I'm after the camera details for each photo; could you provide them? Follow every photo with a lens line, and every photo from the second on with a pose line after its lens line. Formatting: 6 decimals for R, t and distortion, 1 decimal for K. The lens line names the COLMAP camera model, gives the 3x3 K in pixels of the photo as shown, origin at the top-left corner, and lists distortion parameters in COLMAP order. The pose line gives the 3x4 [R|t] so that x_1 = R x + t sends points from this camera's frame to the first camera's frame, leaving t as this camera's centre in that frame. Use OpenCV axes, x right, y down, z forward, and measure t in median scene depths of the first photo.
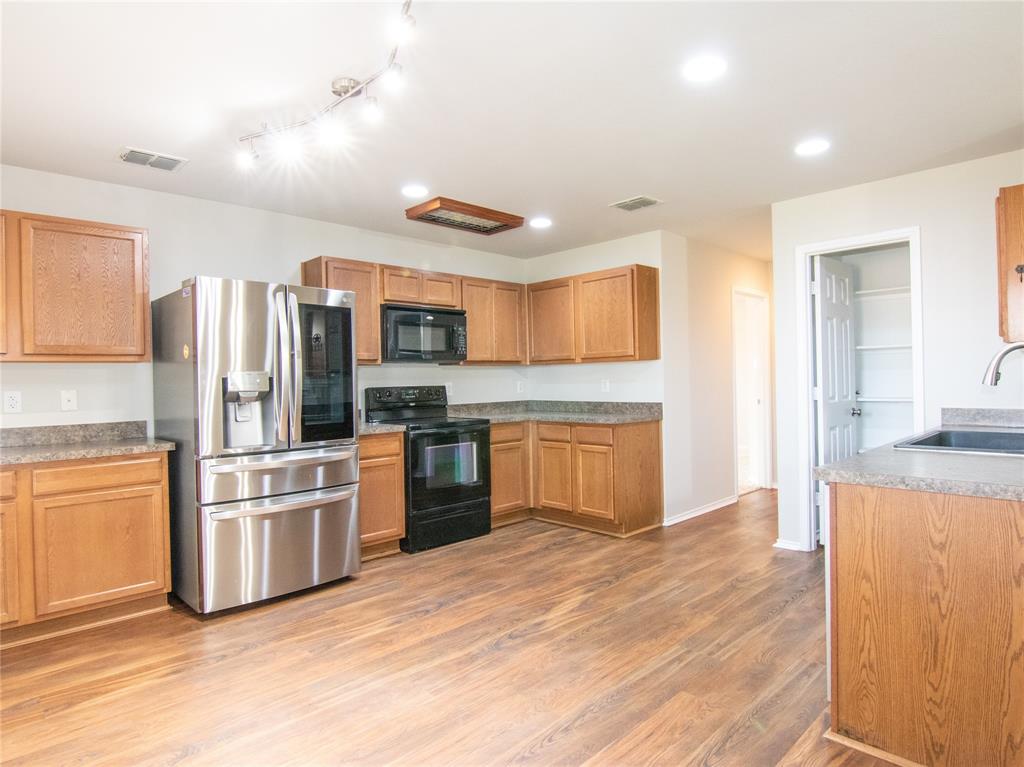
lens RADIAL K [[589.1, 0, 507.0], [0, 589.1, 382.5], [0, 0, 1]] dist [-0.001330, -0.000589]
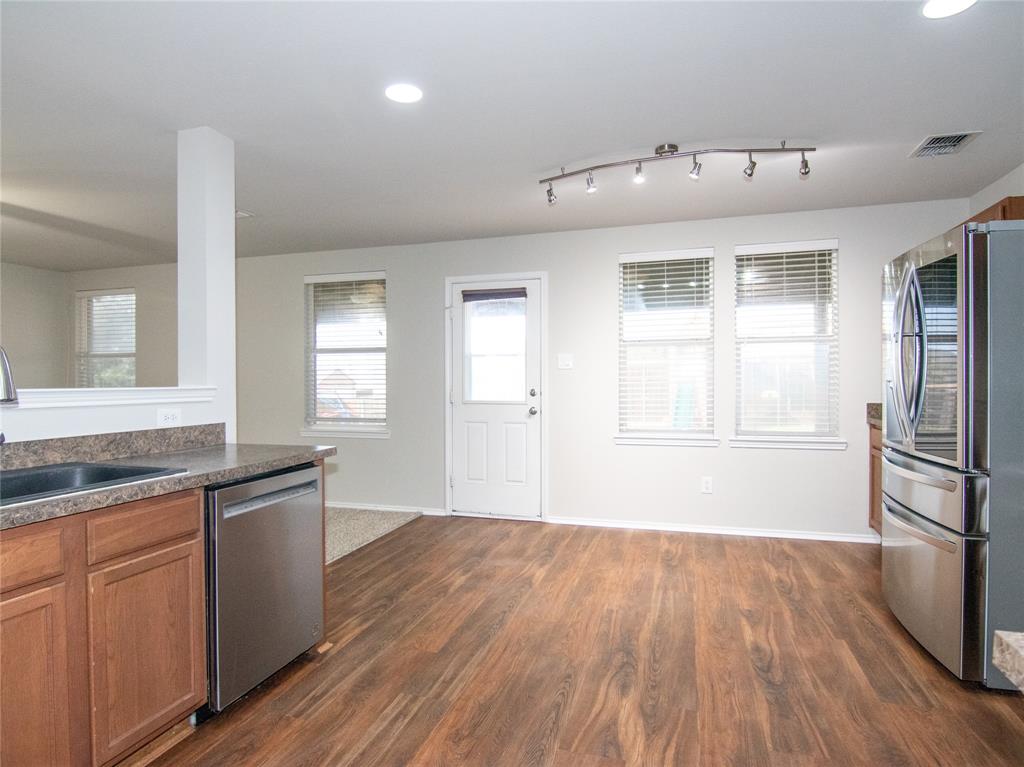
lens RADIAL K [[589.1, 0, 507.0], [0, 589.1, 382.5], [0, 0, 1]] dist [-0.001330, -0.000589]
pose [[-0.875869, 0.025550, -0.481871, 0.600477], [0.020112, 0.999662, 0.016450, -0.010828], [0.482129, 0.004716, -0.876087, 1.734372]]
